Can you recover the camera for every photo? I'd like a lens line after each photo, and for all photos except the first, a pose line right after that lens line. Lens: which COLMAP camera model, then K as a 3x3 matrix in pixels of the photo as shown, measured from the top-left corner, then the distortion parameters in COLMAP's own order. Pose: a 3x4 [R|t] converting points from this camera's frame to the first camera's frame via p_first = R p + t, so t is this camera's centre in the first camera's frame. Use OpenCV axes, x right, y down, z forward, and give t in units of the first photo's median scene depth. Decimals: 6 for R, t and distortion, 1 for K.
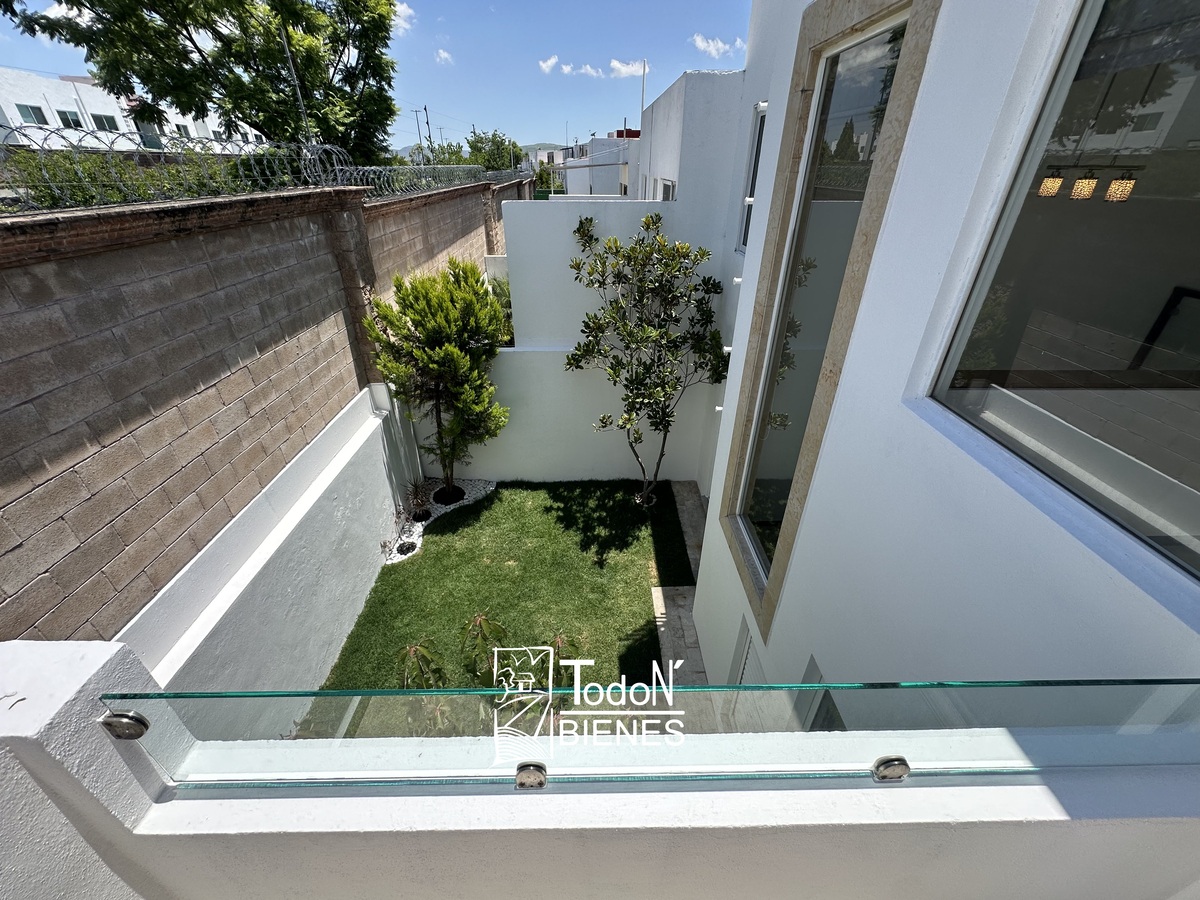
lens RADIAL K [[479.6, 0, 601.2], [0, 479.6, 448.7], [0, 0, 1]] dist [-0.004558, 0.001016]
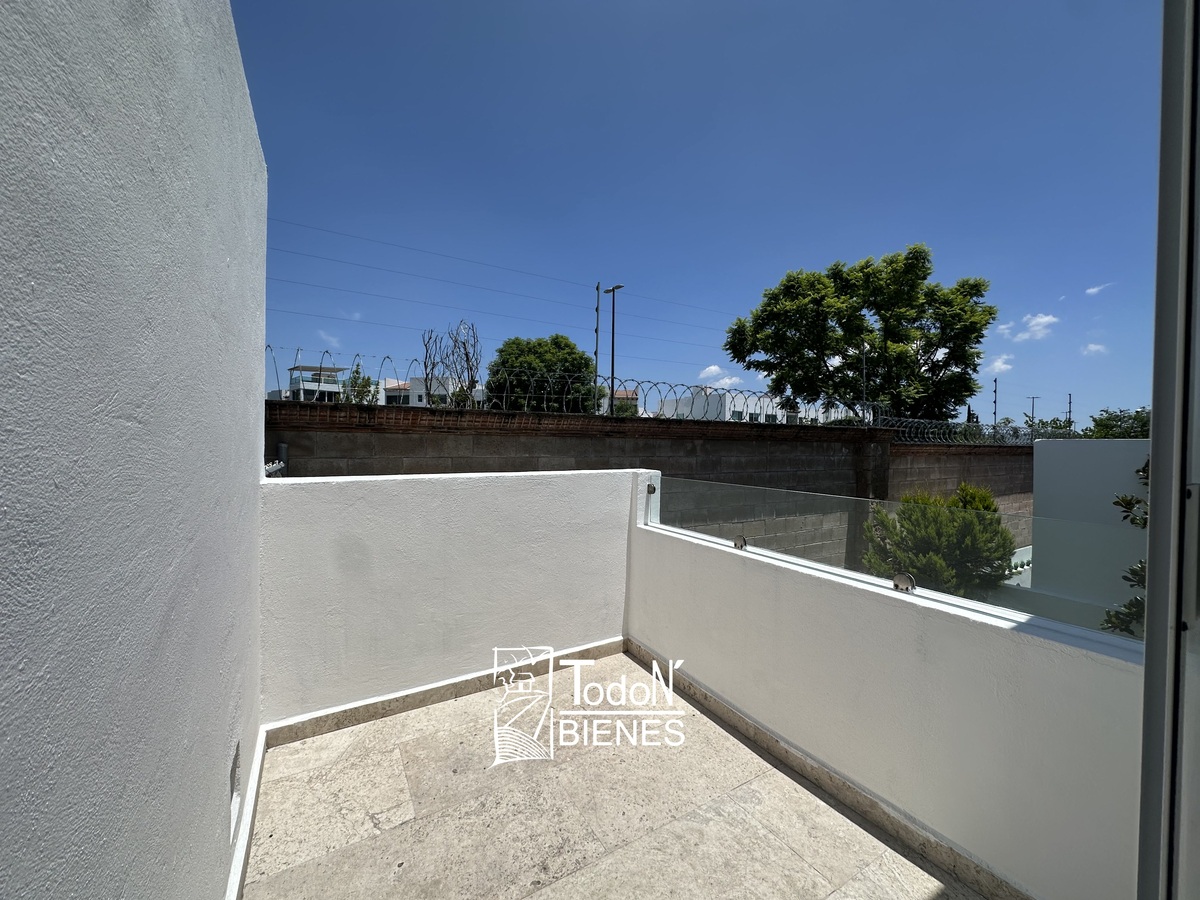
lens RADIAL K [[479.6, 0, 601.2], [0, 479.6, 448.7], [0, 0, 1]] dist [-0.004558, 0.001016]
pose [[0.495738, 0.014898, -0.868344, 0.218574], [-0.454457, 0.856483, -0.244755, 0.165912], [0.740076, 0.515960, 0.431362, -0.107696]]
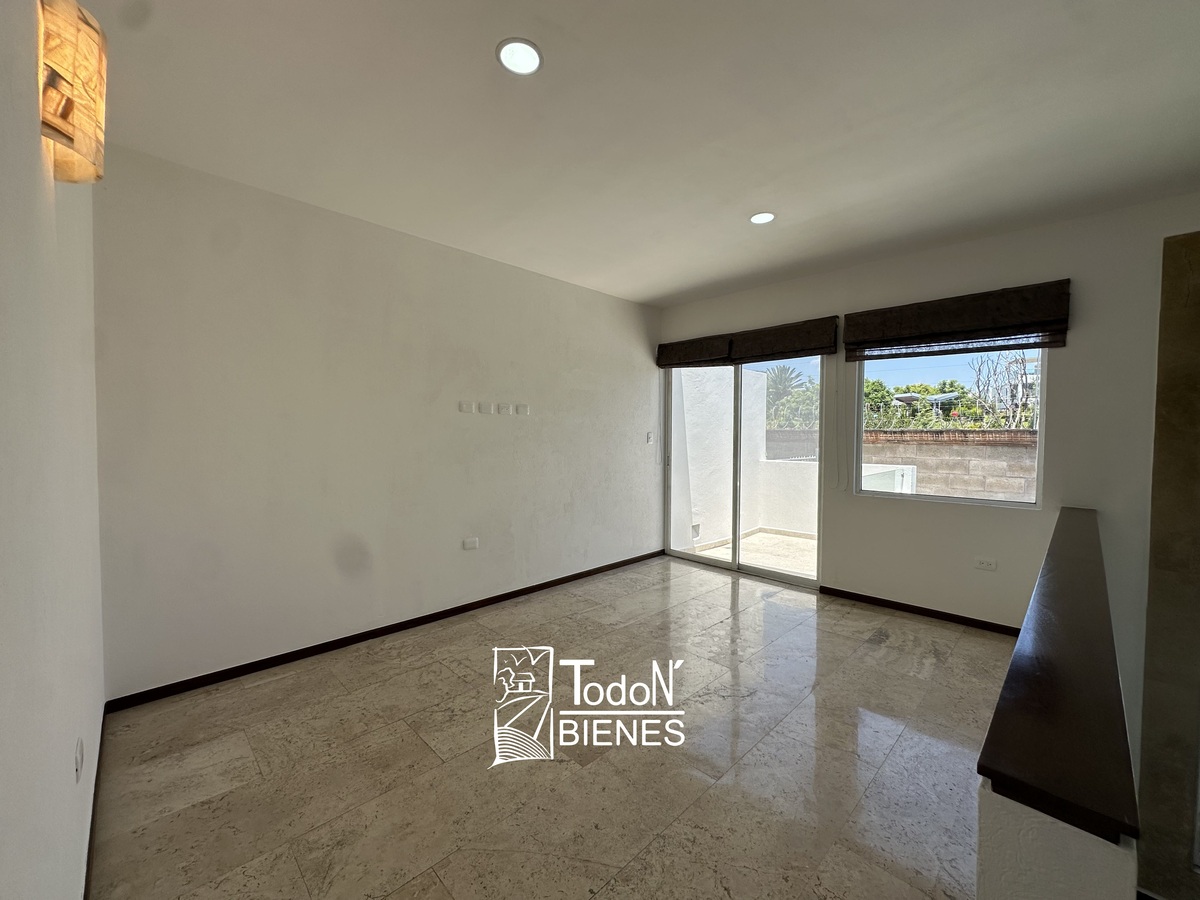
lens RADIAL K [[479.6, 0, 601.2], [0, 479.6, 448.7], [0, 0, 1]] dist [-0.004558, 0.001016]
pose [[-0.715147, 0.017642, -0.698752, 0.884435], [-0.363153, 0.844789, 0.393003, -0.113434], [0.597231, 0.534809, -0.597741, 0.296405]]
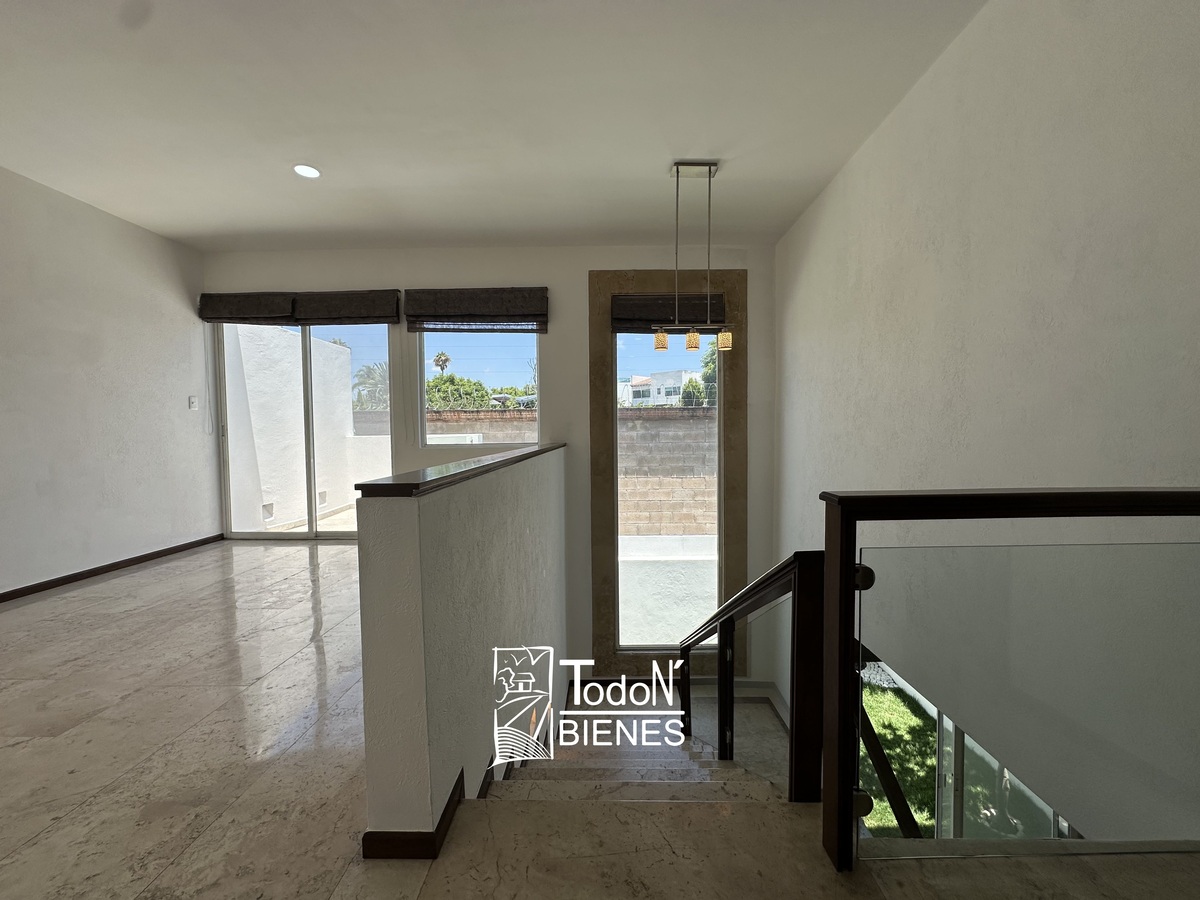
lens RADIAL K [[479.6, 0, 601.2], [0, 479.6, 448.7], [0, 0, 1]] dist [-0.004558, 0.001016]
pose [[-0.032596, 0.036201, -0.998813, 0.922120], [-0.501292, 0.863964, 0.047673, -0.107329], [0.864664, 0.502251, -0.010014, 0.393341]]
